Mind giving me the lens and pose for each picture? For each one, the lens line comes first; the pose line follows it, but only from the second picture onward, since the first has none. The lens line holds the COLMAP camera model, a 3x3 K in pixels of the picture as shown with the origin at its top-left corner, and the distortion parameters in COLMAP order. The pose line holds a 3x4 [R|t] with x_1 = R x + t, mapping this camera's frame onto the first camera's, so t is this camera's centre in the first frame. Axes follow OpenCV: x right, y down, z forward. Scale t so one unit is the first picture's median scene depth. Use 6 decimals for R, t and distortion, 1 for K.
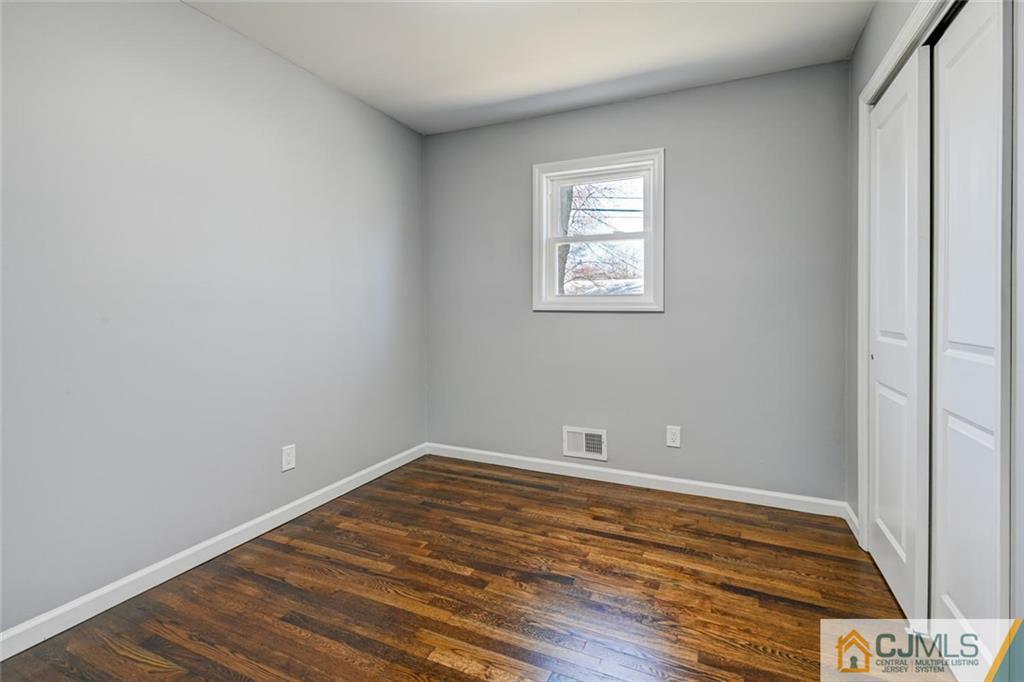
lens RADIAL K [[481.3, 0, 510.4], [0, 481.3, 307.0], [0, 0, 1]] dist [0.035688, -0.001205]
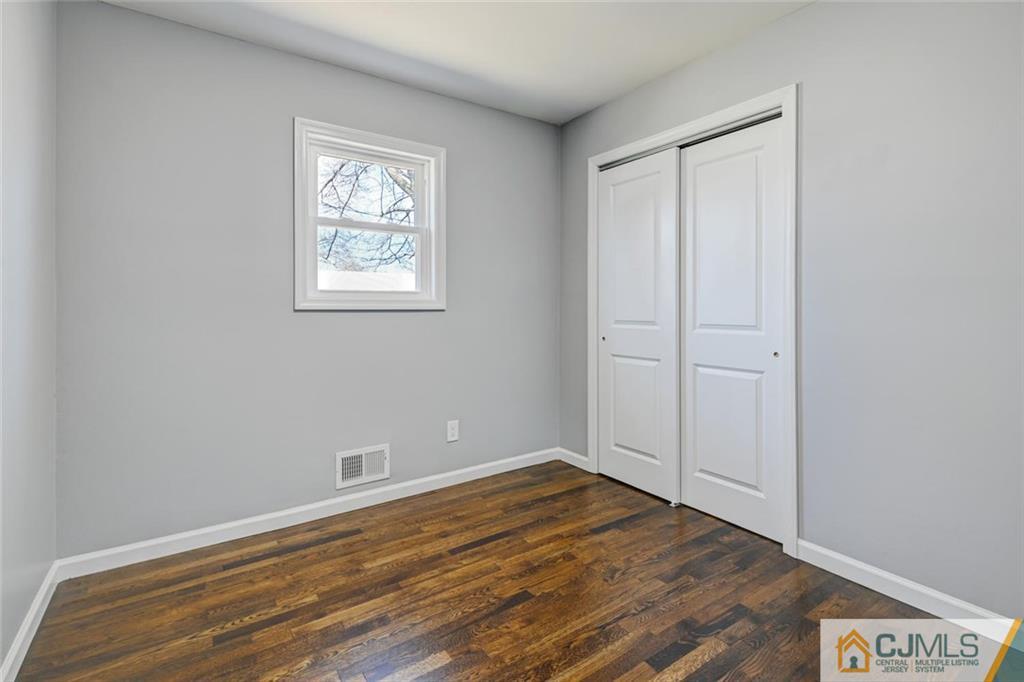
lens RADIAL K [[481.3, 0, 510.4], [0, 481.3, 307.0], [0, 0, 1]] dist [0.035688, -0.001205]
pose [[0.514641, -0.000931, 0.857405, -0.604462], [0.000205, 1.000000, 0.000962, 0.002957], [-0.857406, -0.000320, 0.514641, 0.463064]]
